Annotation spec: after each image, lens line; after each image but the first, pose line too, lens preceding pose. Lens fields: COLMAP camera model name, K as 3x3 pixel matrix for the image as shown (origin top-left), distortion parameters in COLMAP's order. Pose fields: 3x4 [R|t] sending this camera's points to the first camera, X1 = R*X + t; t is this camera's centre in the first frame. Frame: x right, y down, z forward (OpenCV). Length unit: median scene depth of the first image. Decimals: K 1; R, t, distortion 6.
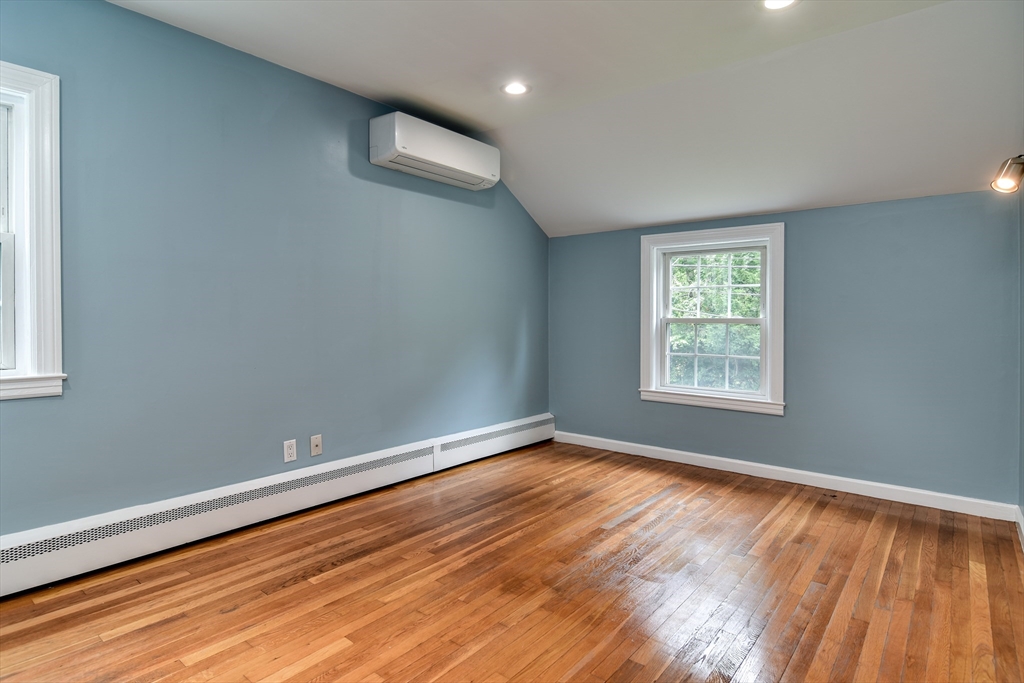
lens RADIAL K [[550.6, 0, 511.9], [0, 550.6, 333.8], [0, 0, 1]] dist [0.003016, -0.002863]
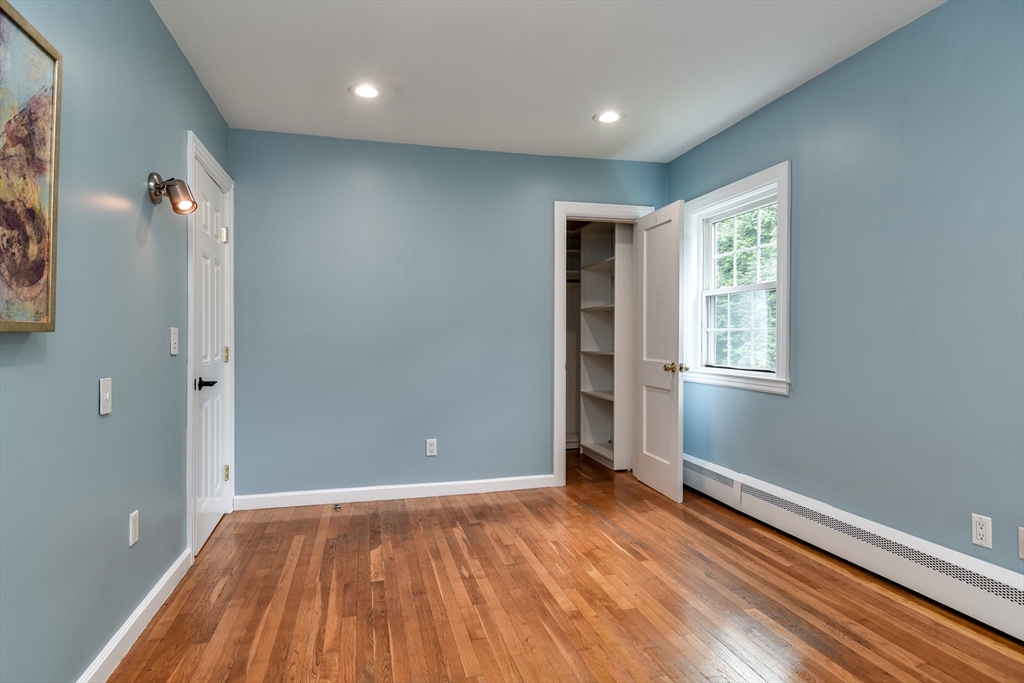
lens RADIAL K [[559.7, 0, 505.2], [0, 559.7, 338.5], [0, 0, 1]] dist [0.003115, -0.001191]
pose [[-0.595737, -0.002412, -0.803176, 0.682523], [-0.027210, 0.999482, 0.017181, -0.031950], [0.802719, 0.032090, -0.595494, 1.218066]]
